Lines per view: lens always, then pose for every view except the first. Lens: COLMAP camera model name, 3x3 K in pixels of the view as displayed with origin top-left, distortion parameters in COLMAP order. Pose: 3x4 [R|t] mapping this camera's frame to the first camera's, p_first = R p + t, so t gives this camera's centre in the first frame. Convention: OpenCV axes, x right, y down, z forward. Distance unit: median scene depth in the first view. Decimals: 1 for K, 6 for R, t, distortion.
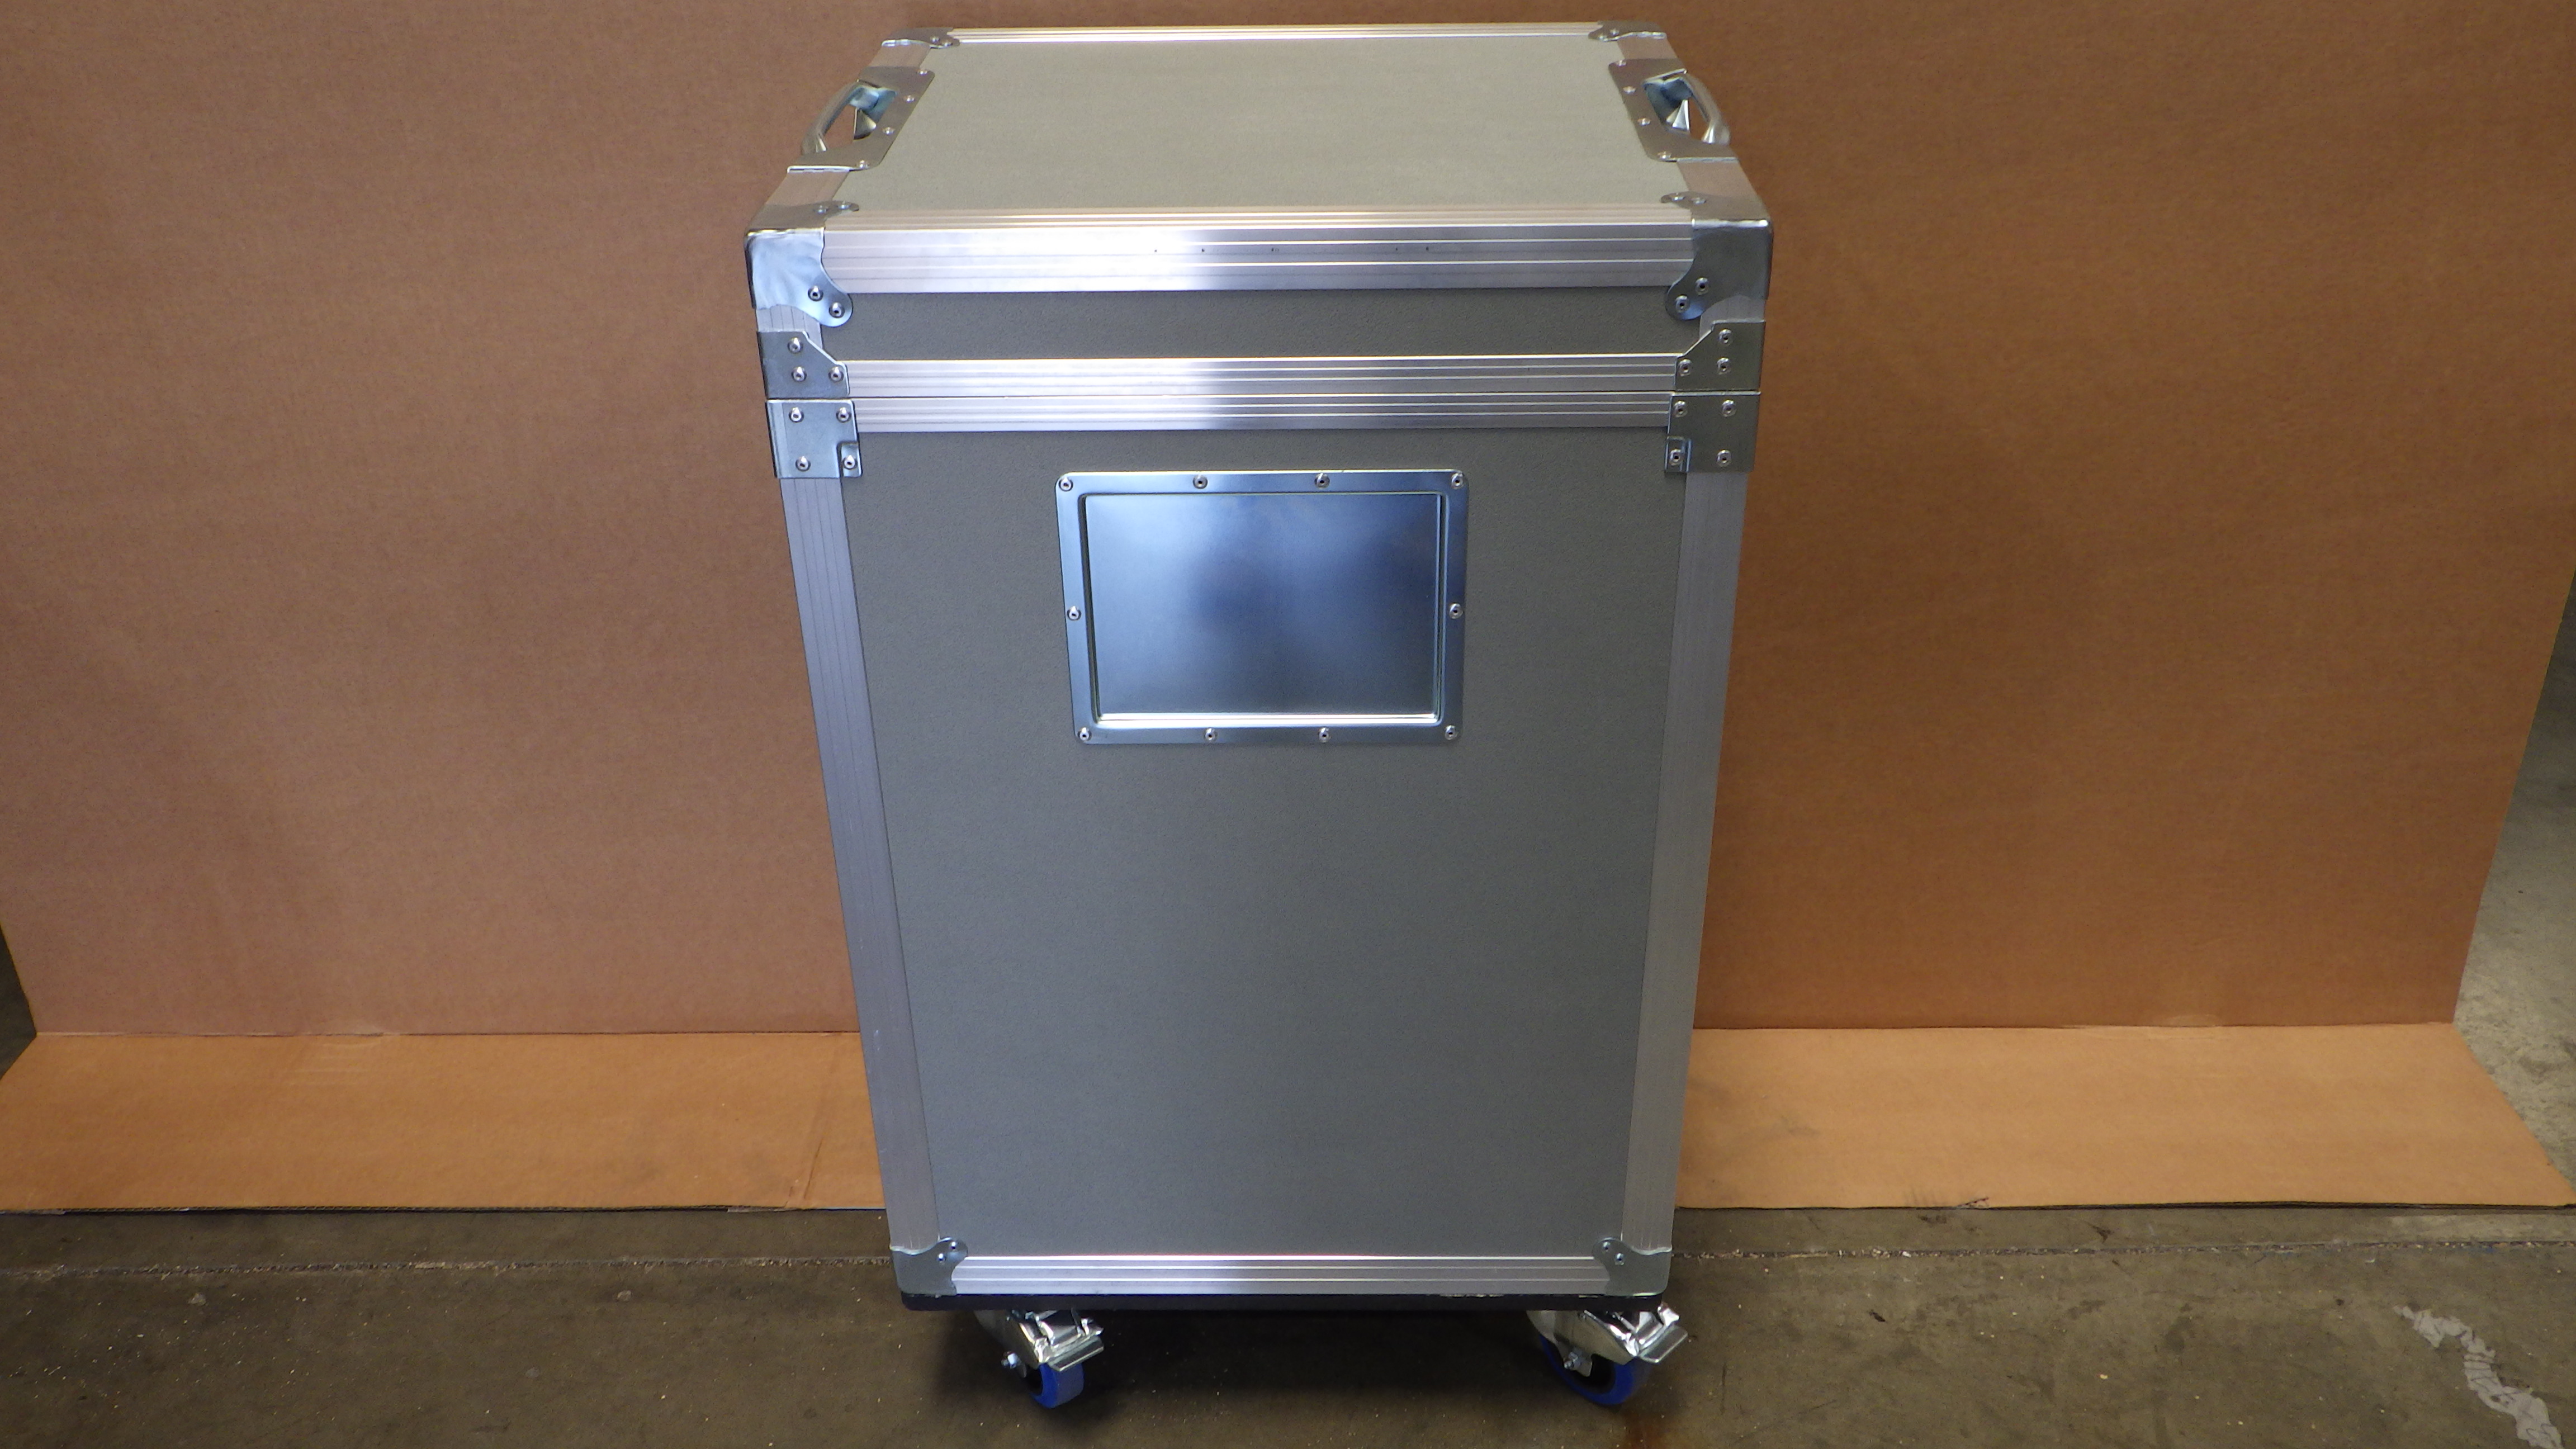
lens RADIAL K [[2109.4, 0, 1284.6], [0, 2109.4, 685.3], [0, 0, 1]] dist [-0.002671, 0.007569]
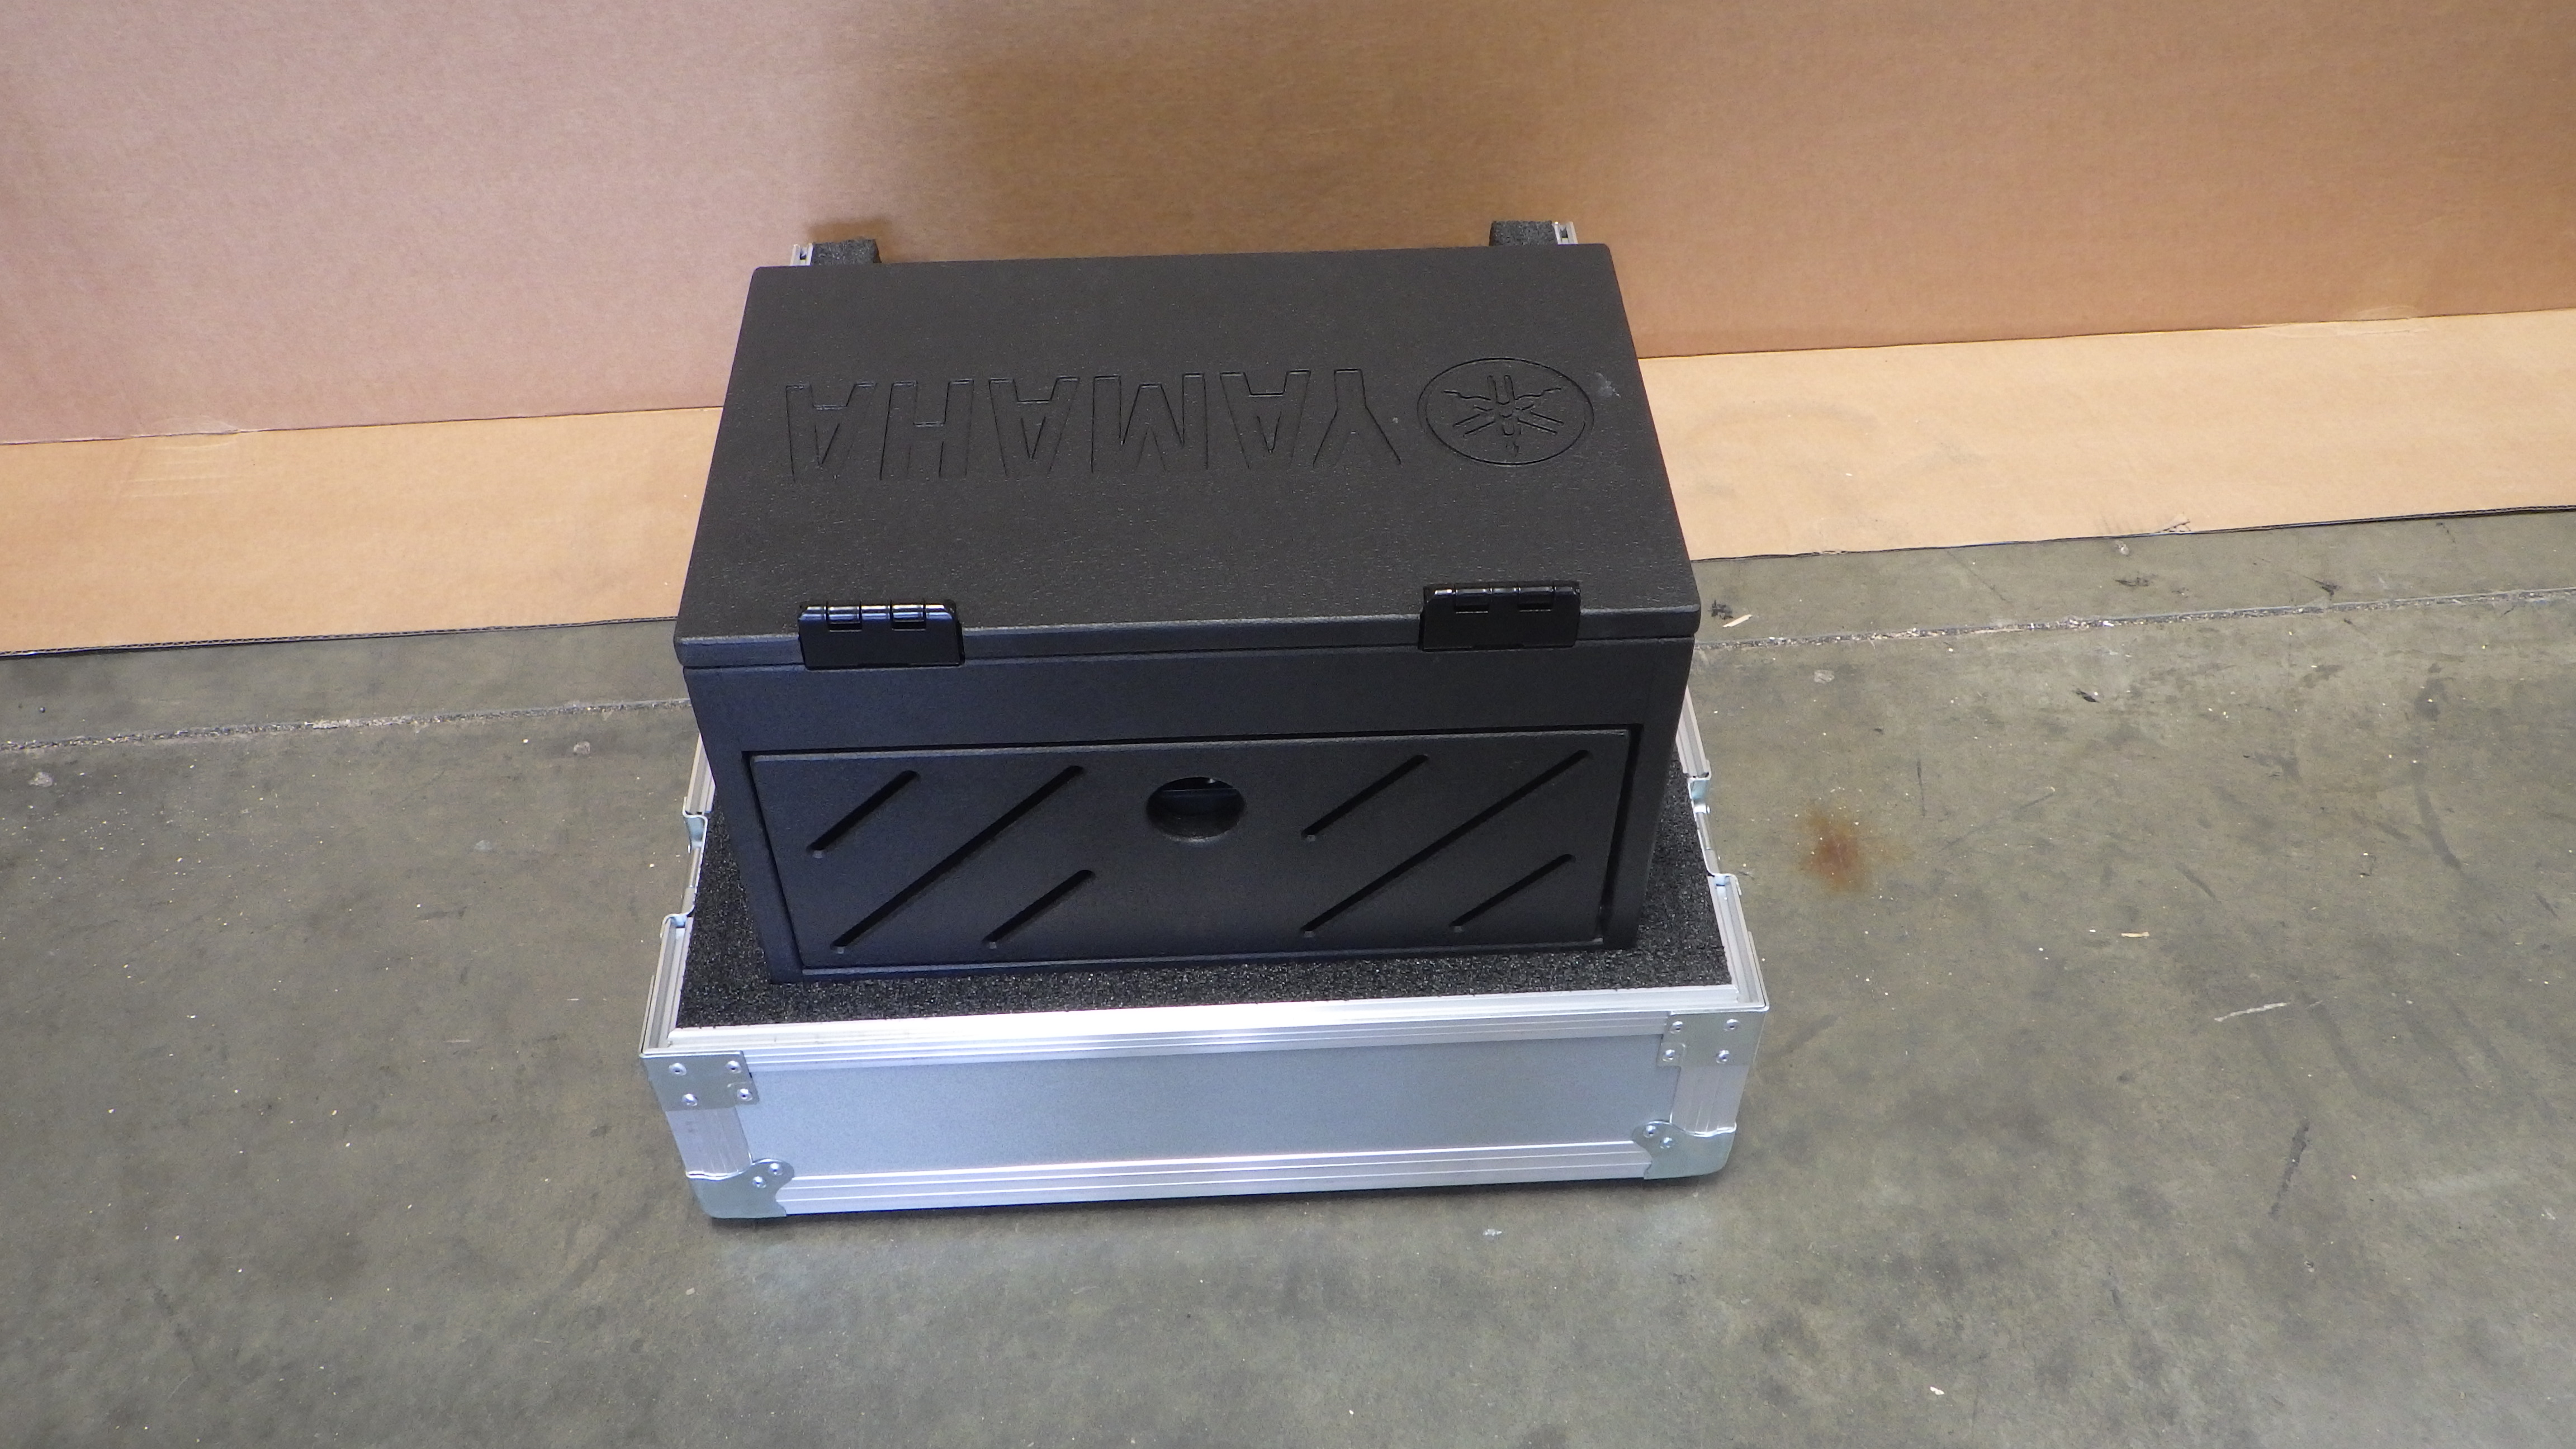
lens RADIAL K [[2109.4, 0, 1282.2], [0, 2109.4, 680.8], [0, 0, 1]] dist [-0.002671, 0.007569]
pose [[0.996640, -0.049559, 0.065216, -0.096512], [0.029634, 0.960419, 0.276978, 0.047175], [-0.076361, -0.274114, 0.958661, 0.207522]]
